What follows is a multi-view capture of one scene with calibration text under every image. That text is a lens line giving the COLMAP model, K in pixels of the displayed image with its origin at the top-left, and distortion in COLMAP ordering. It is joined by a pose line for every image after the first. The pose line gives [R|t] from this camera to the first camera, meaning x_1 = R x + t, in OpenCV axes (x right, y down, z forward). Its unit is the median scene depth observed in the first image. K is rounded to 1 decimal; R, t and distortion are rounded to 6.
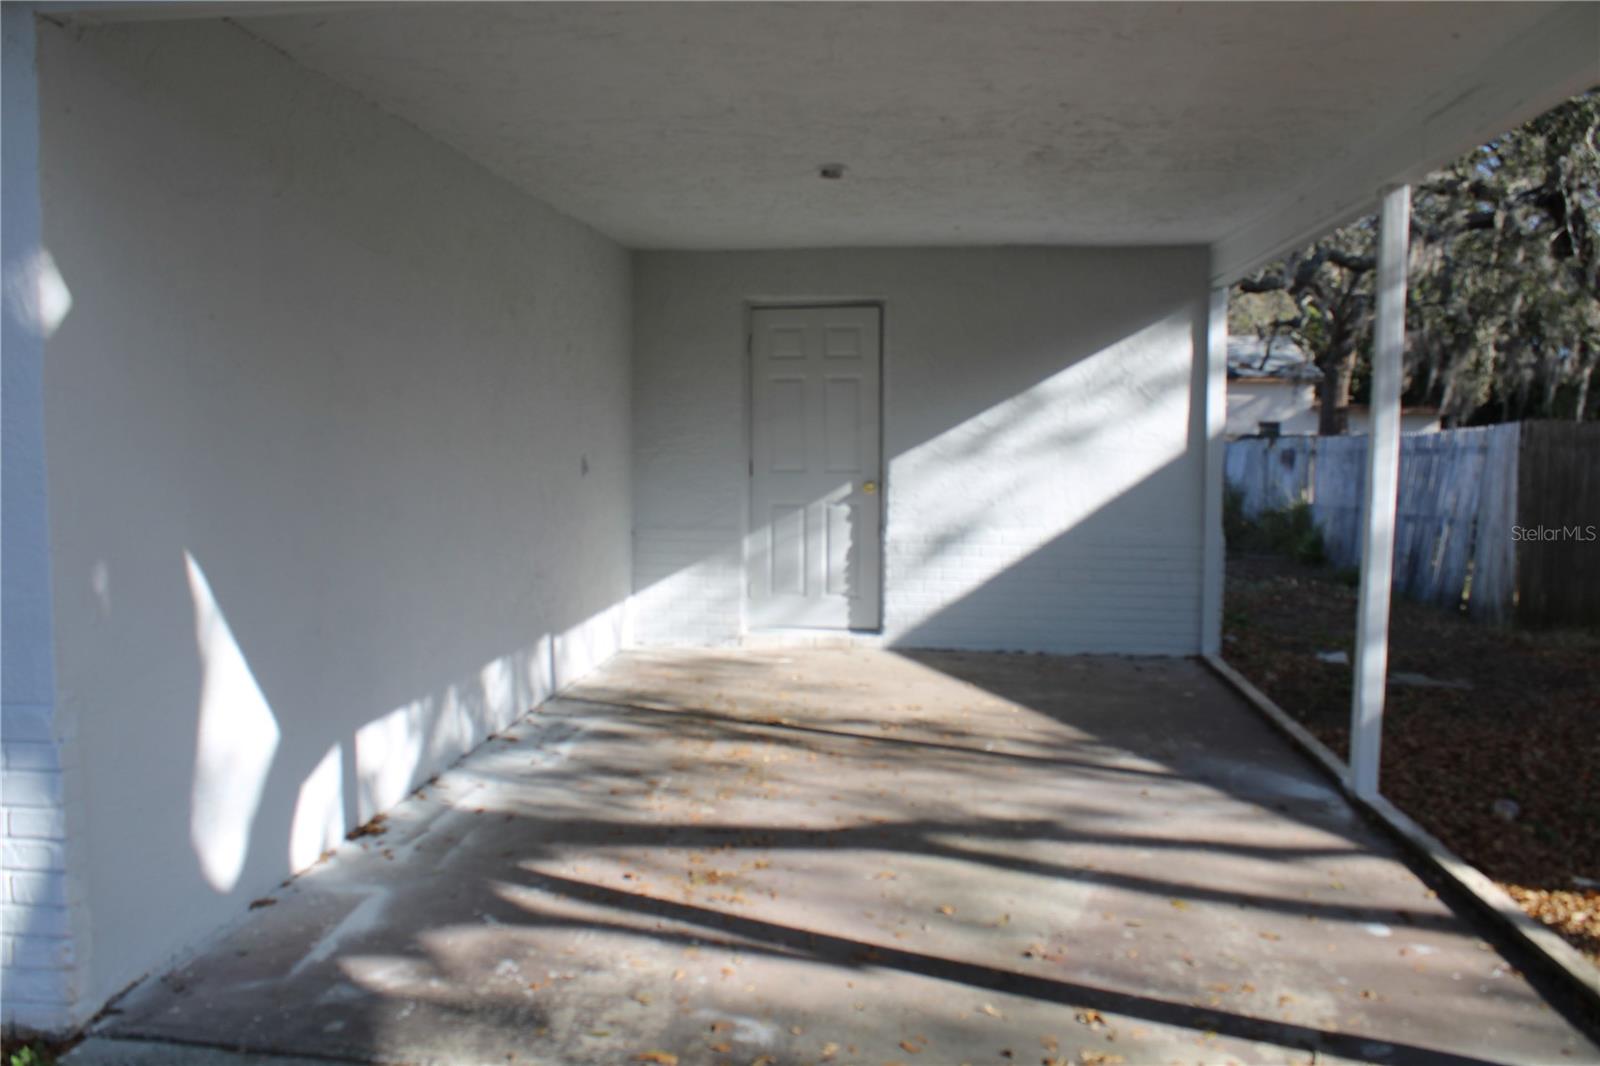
lens RADIAL K [[1339.5, 0, 799.8], [0, 1339.5, 516.9], [0, 0, 1]] dist [-0.167546, 0.169380]
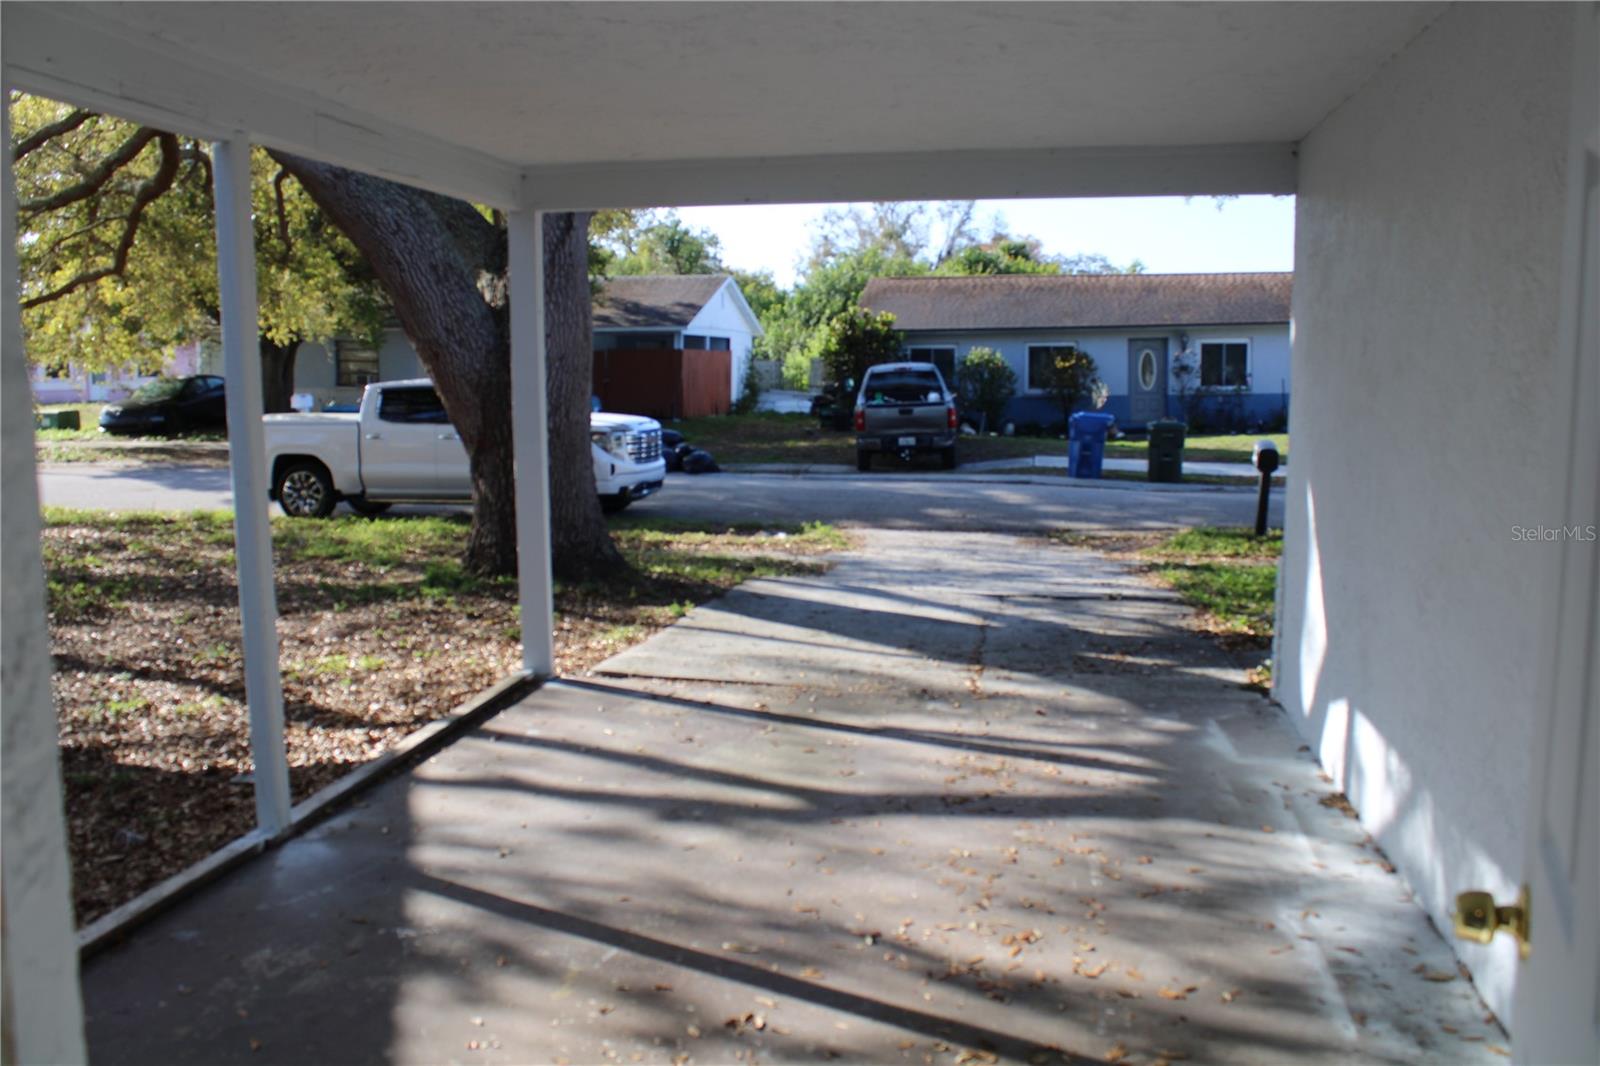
lens RADIAL K [[1339.5, 0, 799.8], [0, 1339.5, 516.9], [0, 0, 1]] dist [-0.167546, 0.169380]
pose [[-0.997192, -0.009002, 0.074345, 0.019297], [0.004252, 0.984344, 0.176209, -0.167287], [-0.074767, 0.176030, -0.981541, 2.024135]]
